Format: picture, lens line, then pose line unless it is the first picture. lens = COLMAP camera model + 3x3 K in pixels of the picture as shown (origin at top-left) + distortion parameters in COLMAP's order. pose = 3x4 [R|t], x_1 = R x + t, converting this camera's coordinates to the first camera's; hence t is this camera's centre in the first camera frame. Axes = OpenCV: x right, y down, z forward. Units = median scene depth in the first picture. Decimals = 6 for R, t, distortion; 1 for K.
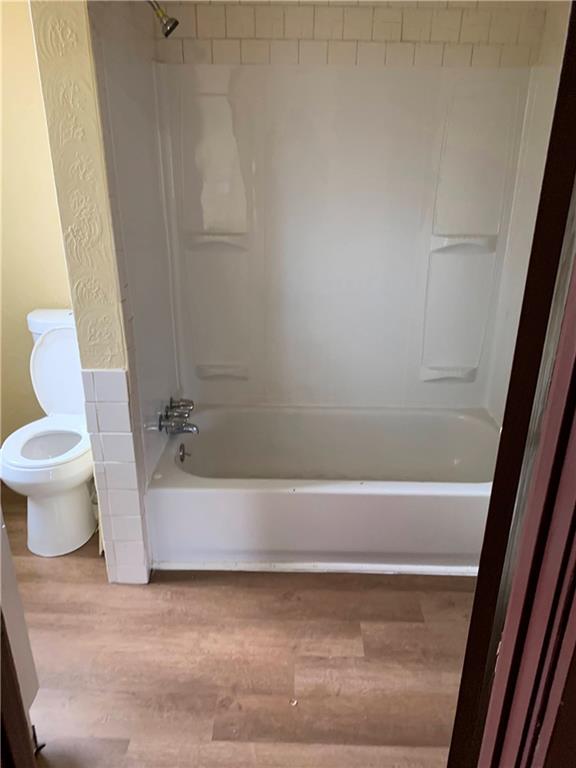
lens RADIAL K [[596.3, 0, 287.3], [0, 596.3, 380.8], [0, 0, 1]] dist [0.018922, -0.002965]
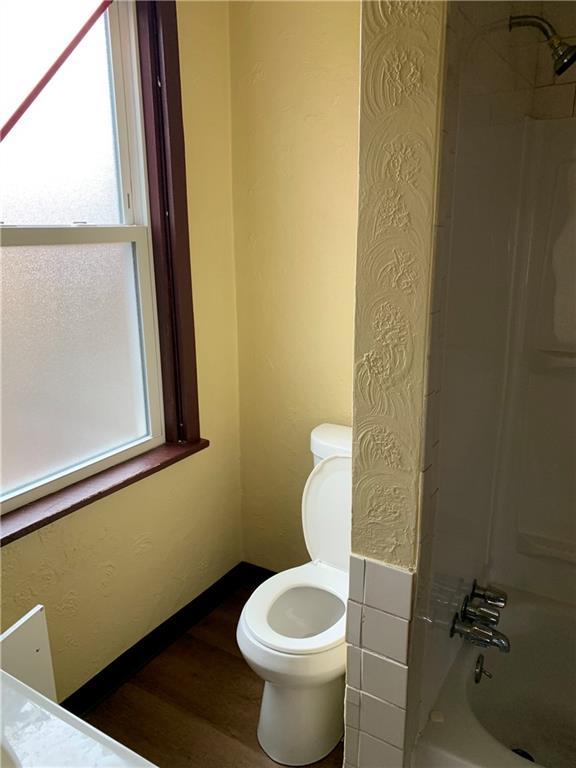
lens RADIAL K [[596.3, 0, 290.9], [0, 596.3, 384.3], [0, 0, 1]] dist [0.018922, -0.002965]
pose [[0.871344, 0.122314, -0.475184, -0.104655], [-0.177233, 0.981506, -0.072348, -0.145381], [0.457547, 0.147258, 0.876907, 0.346538]]
